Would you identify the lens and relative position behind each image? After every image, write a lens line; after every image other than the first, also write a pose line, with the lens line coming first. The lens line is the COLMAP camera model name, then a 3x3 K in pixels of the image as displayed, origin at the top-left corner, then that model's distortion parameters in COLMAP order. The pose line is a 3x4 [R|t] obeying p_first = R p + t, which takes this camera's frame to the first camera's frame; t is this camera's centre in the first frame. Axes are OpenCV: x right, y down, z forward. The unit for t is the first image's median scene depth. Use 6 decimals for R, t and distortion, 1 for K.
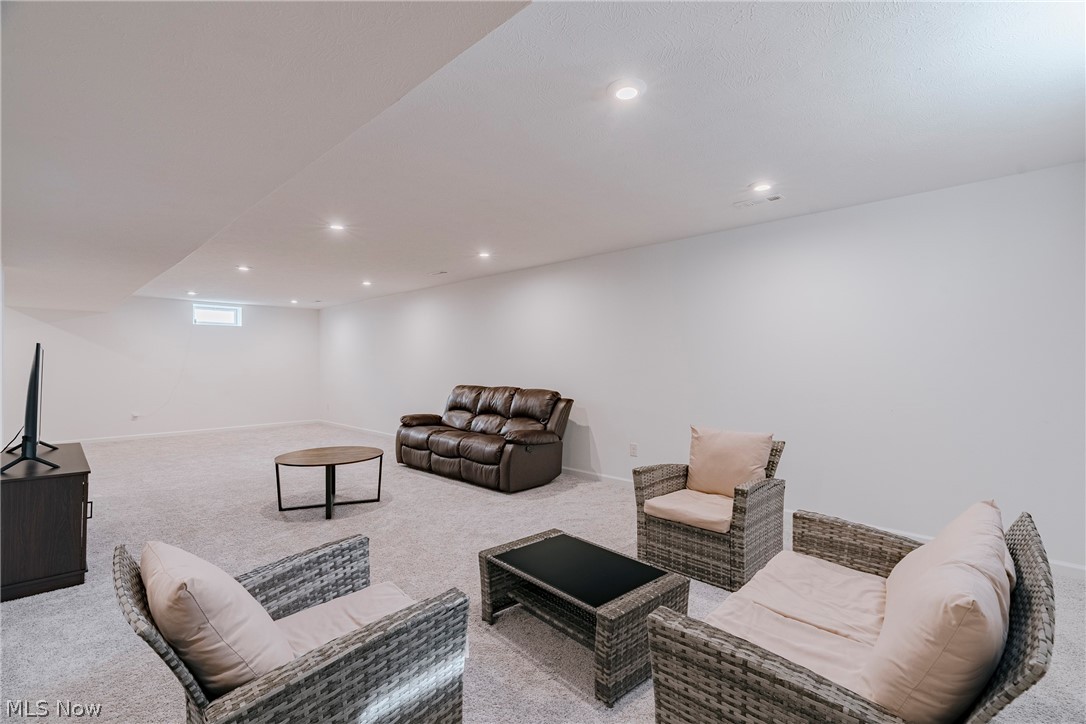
lens RADIAL K [[507.3, 0, 543.0], [0, 507.3, 362.0], [0, 0, 1]] dist [-0.001337, -0.000181]
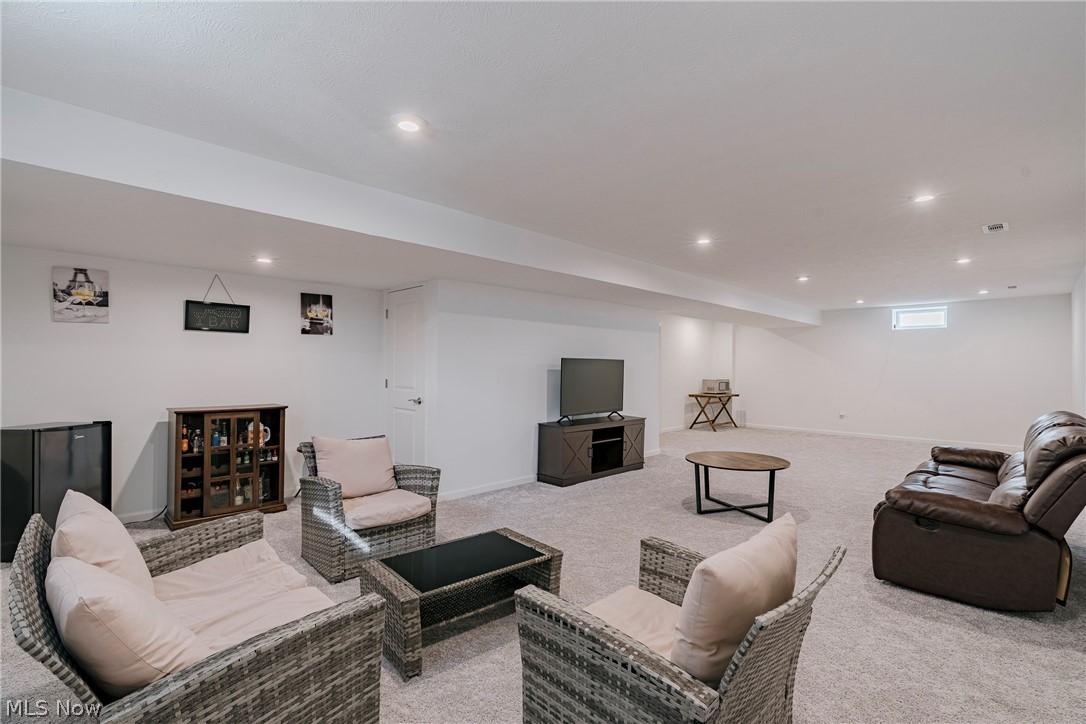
lens RADIAL K [[507.3, 0, 543.0], [0, 507.3, 362.0], [0, 0, 1]] dist [-0.001337, -0.000181]
pose [[-0.047909, -0.008365, -0.998817, 0.609203], [-0.002416, 0.999963, -0.008259, -0.002704], [0.998849, 0.002017, -0.047928, 0.655619]]
